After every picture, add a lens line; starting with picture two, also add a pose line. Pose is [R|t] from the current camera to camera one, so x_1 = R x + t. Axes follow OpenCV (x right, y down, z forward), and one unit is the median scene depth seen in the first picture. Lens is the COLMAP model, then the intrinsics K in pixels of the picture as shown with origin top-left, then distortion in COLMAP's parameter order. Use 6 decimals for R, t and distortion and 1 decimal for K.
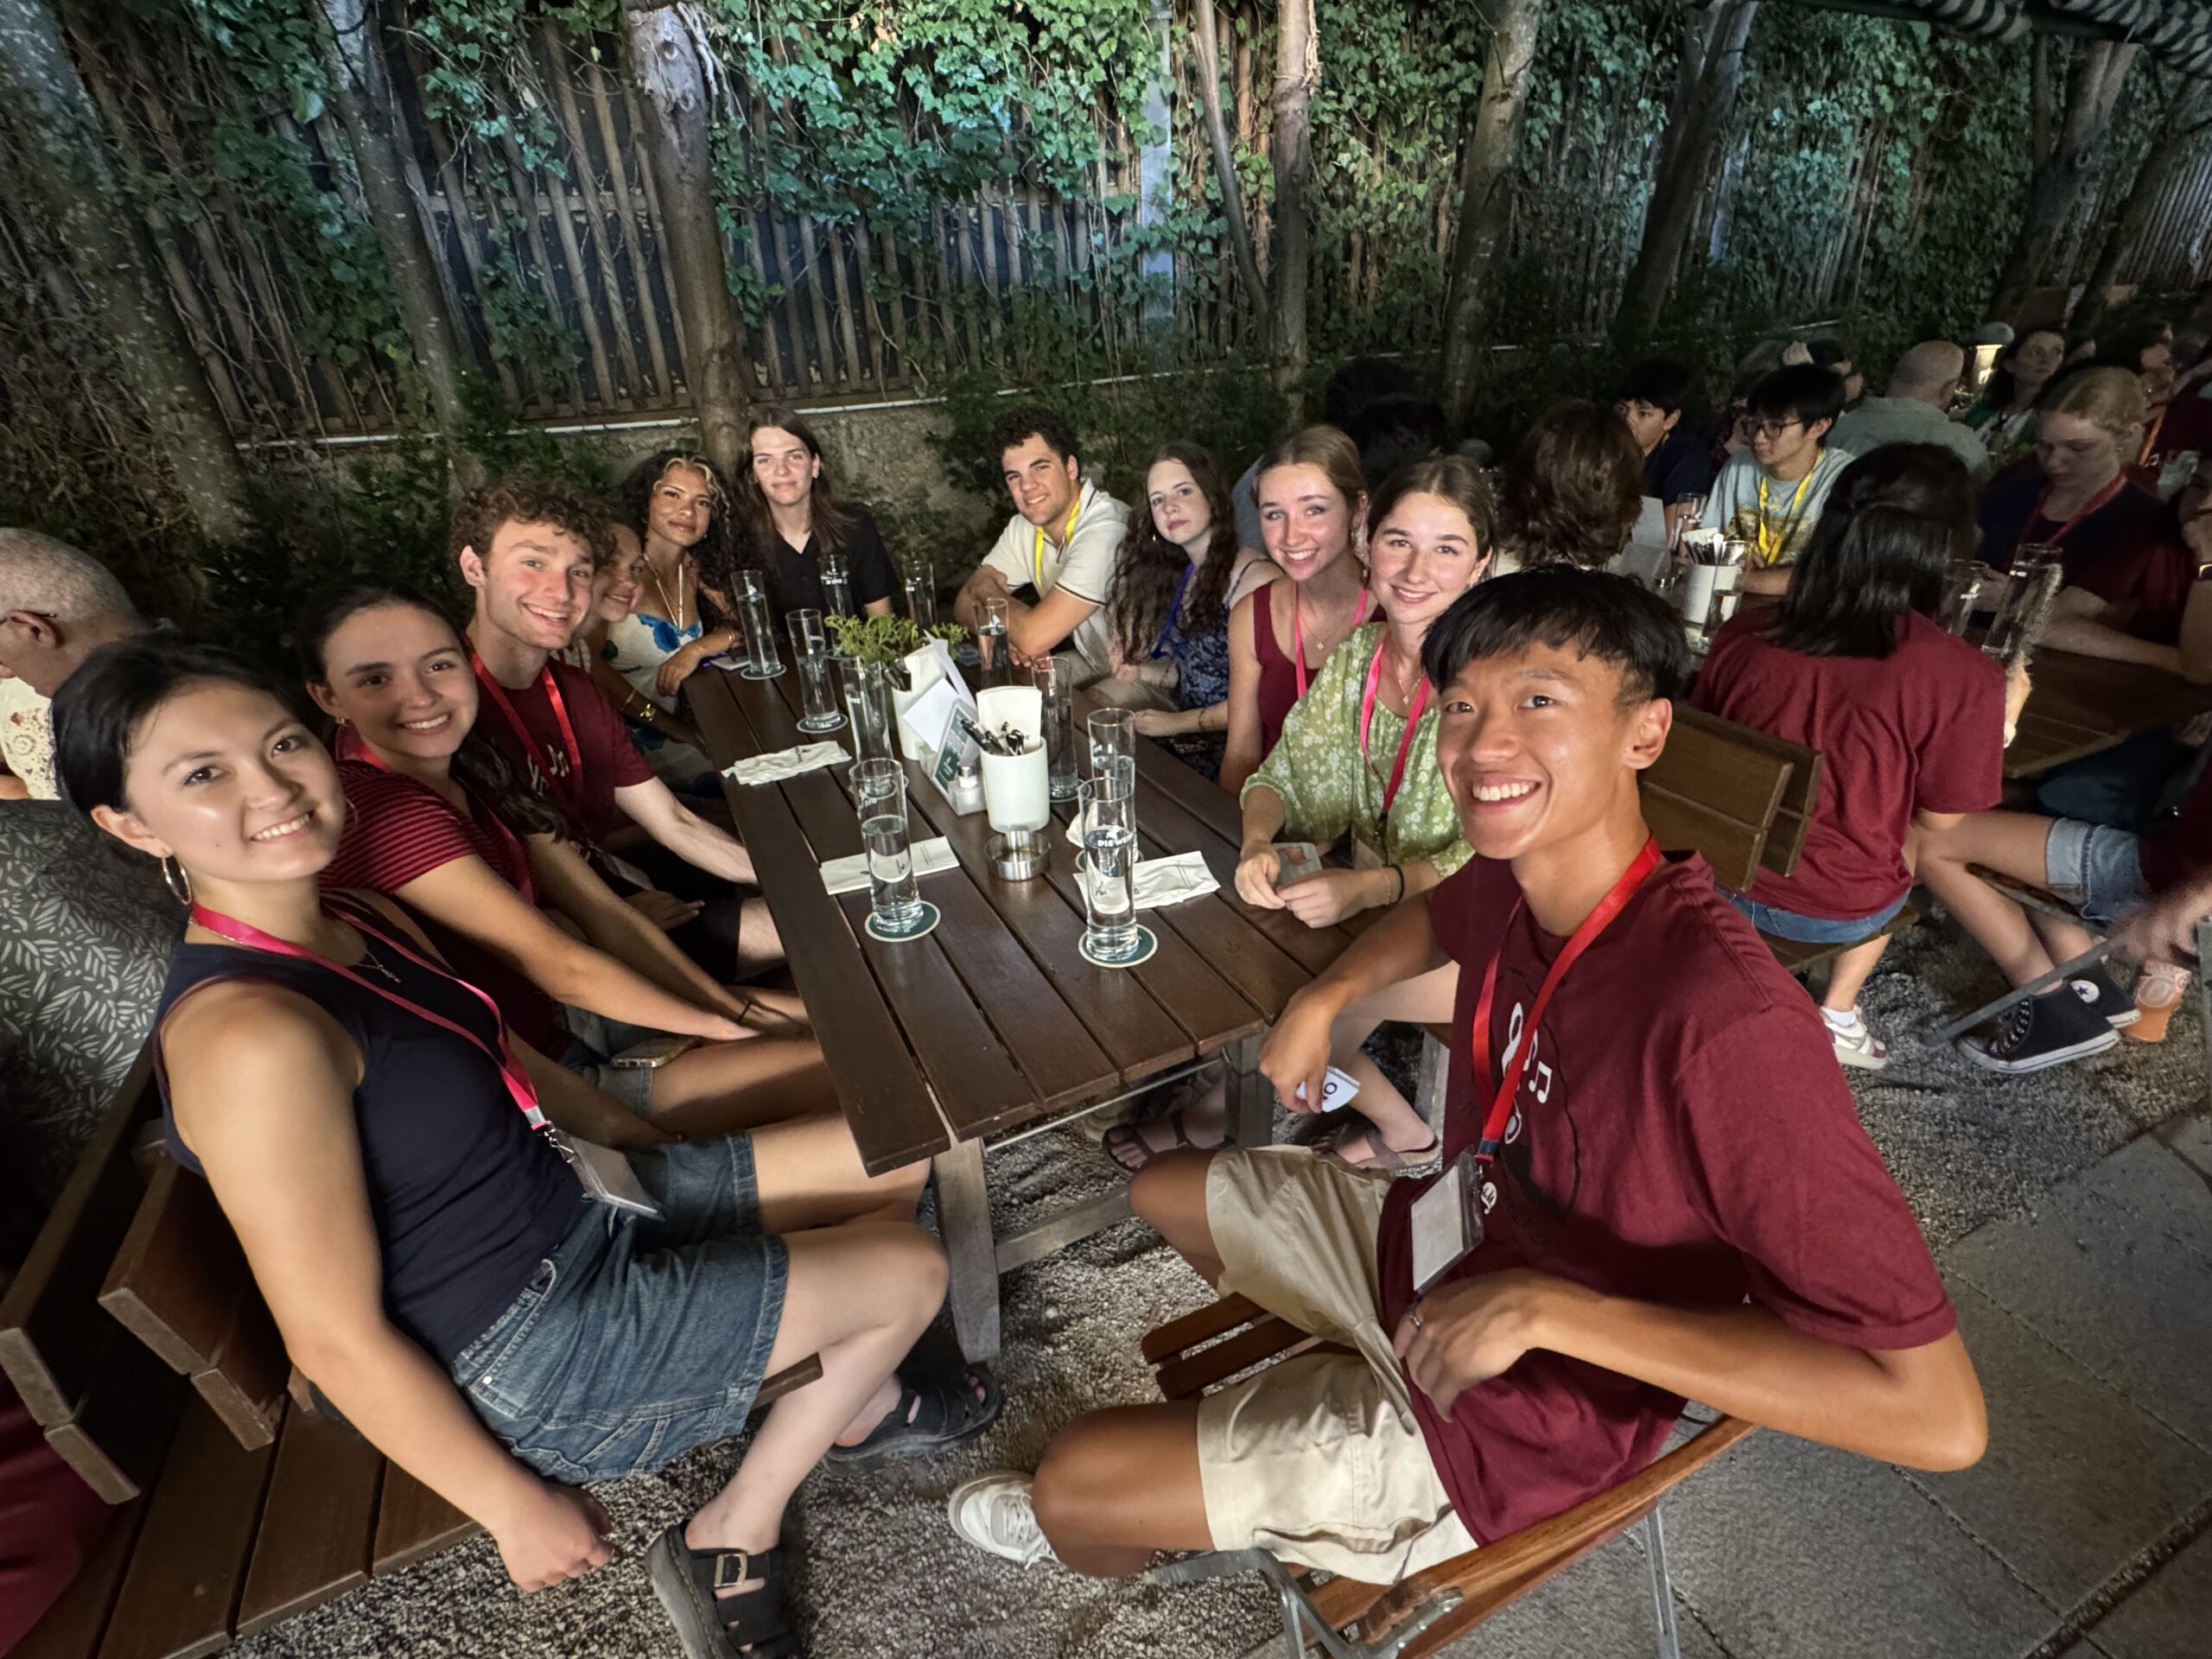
lens RADIAL K [[1021.6, 0, 1108.4], [0, 1021.6, 819.1], [0, 0, 1]] dist [-0.004230, 0.000270]
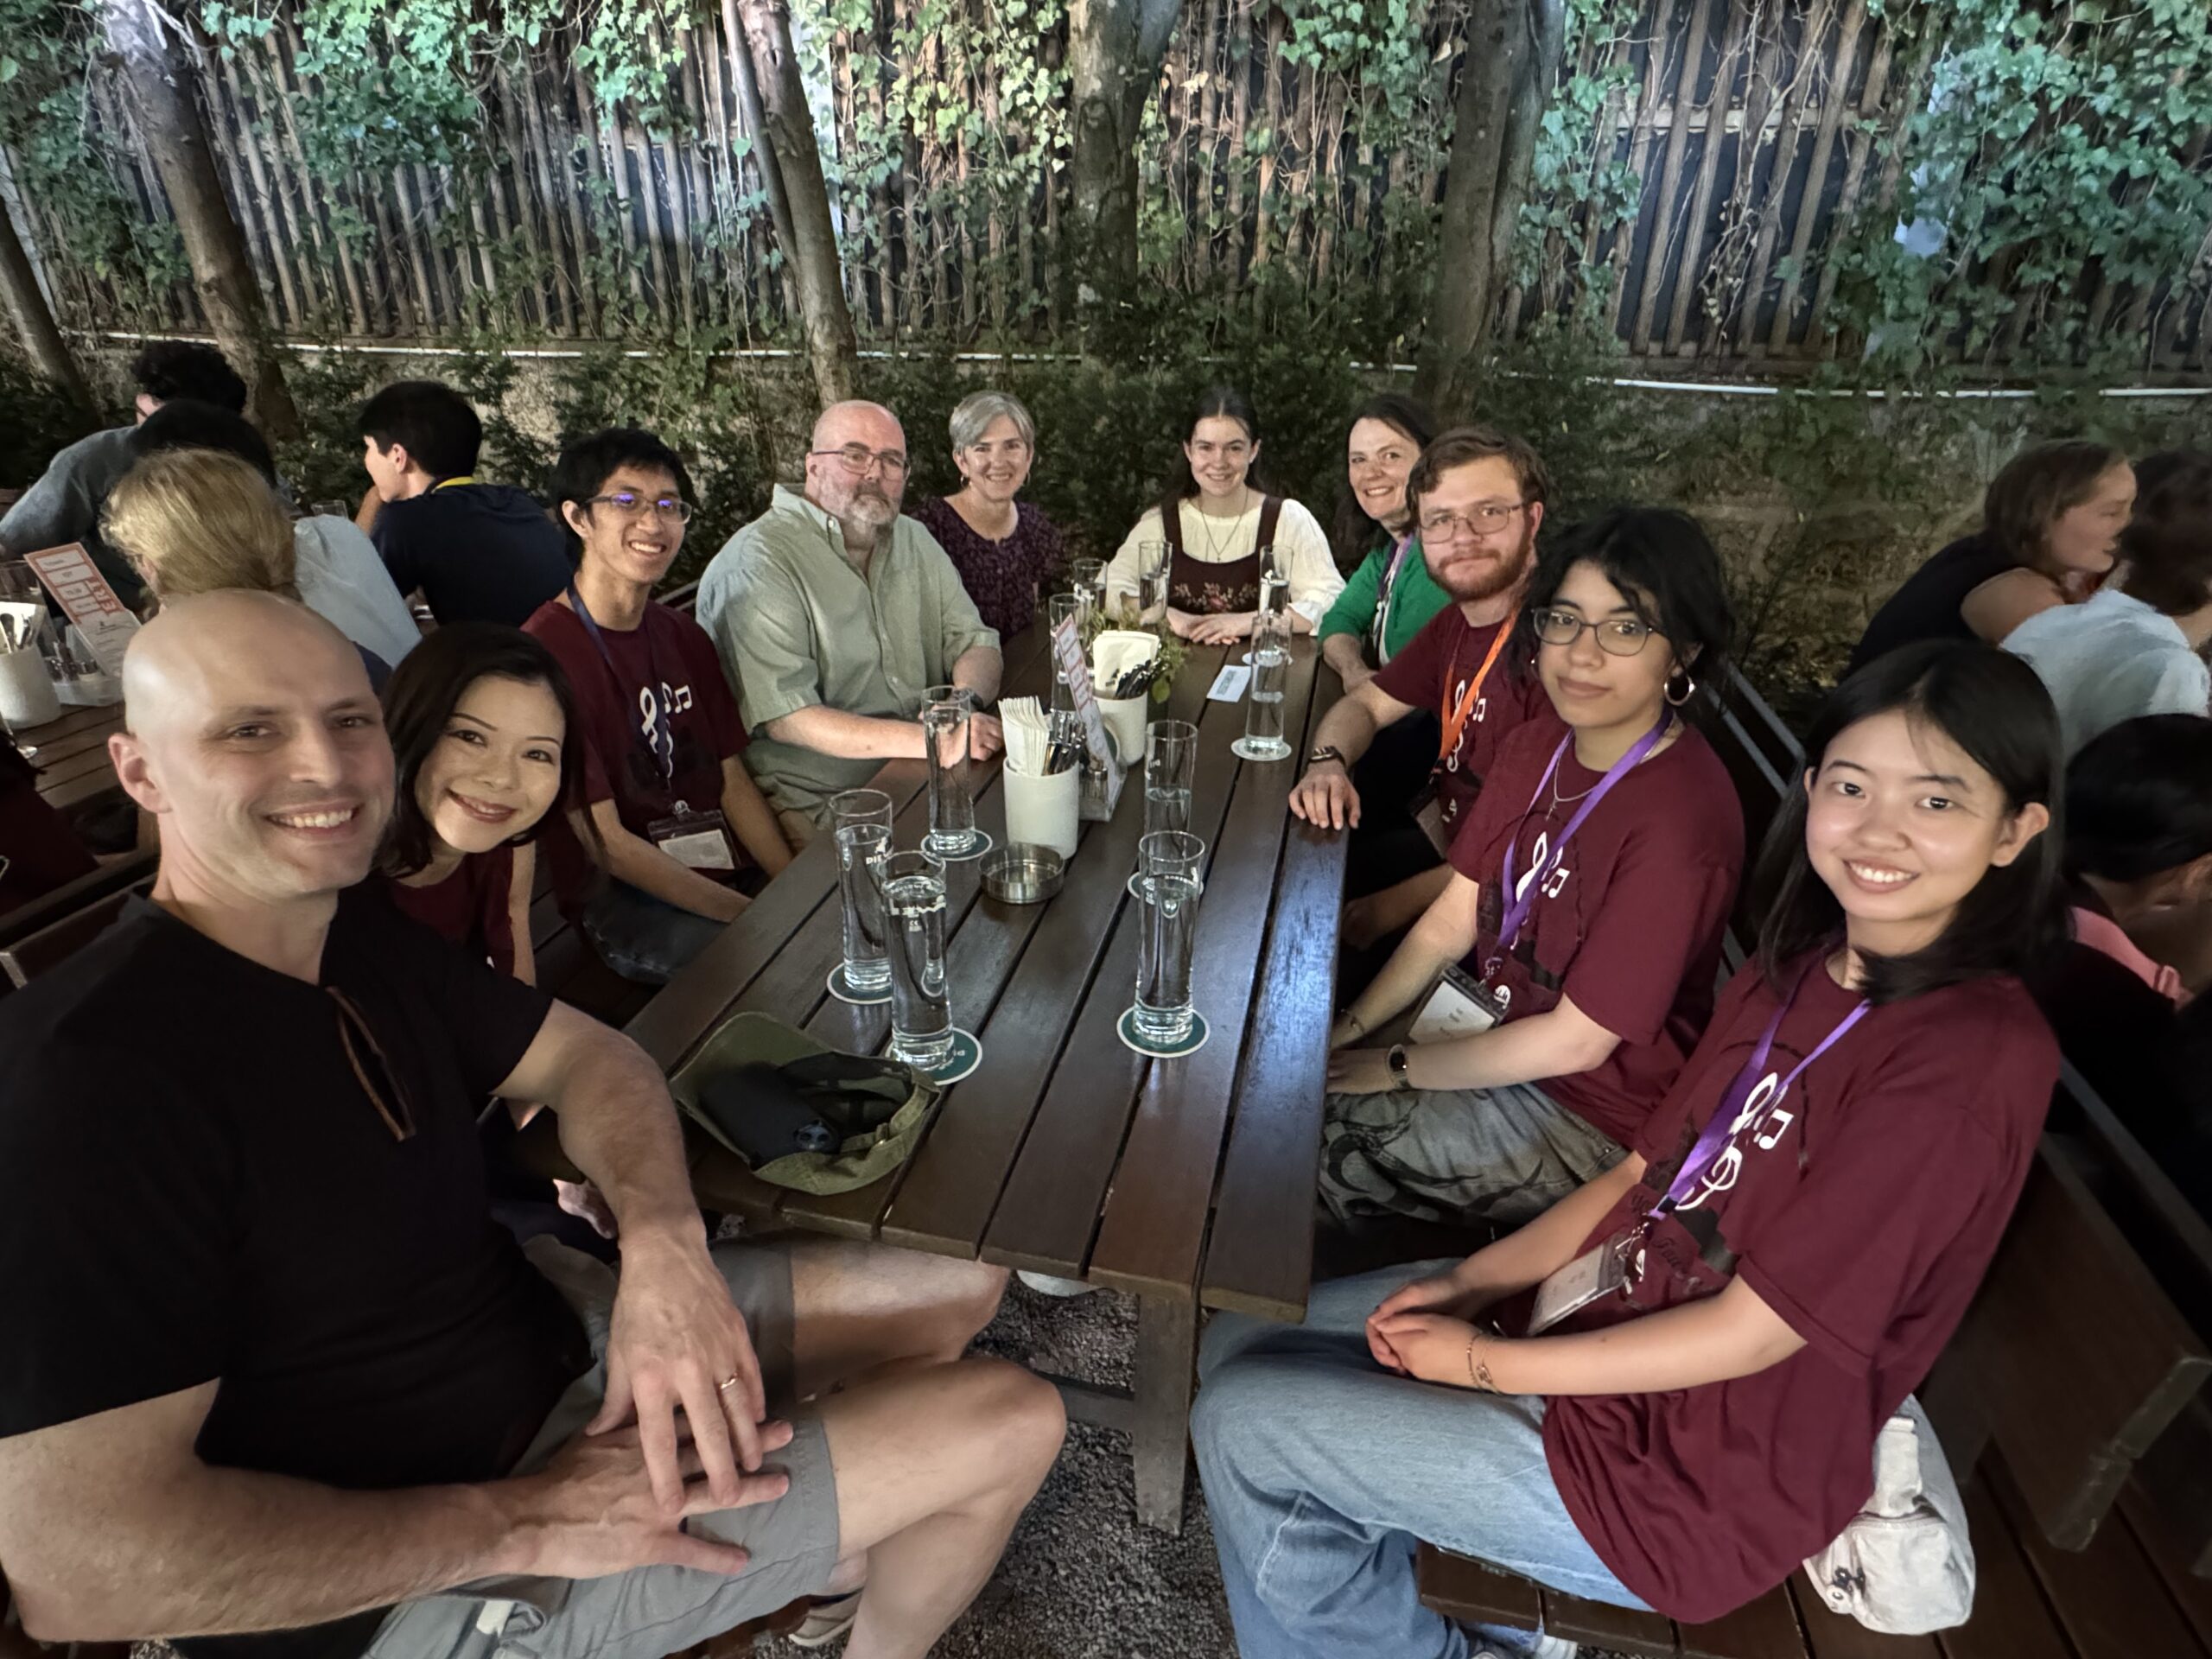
lens RADIAL K [[1182.7, 0, 1112.6], [0, 1182.7, 824.9], [0, 0, 1]] dist [-0.000391, -0.001692]
pose [[0.799471, 0.305170, -0.517415, 1.000029], [-0.310036, 0.947377, 0.079716, -0.263905], [0.514514, 0.096687, 0.852014, 0.409247]]
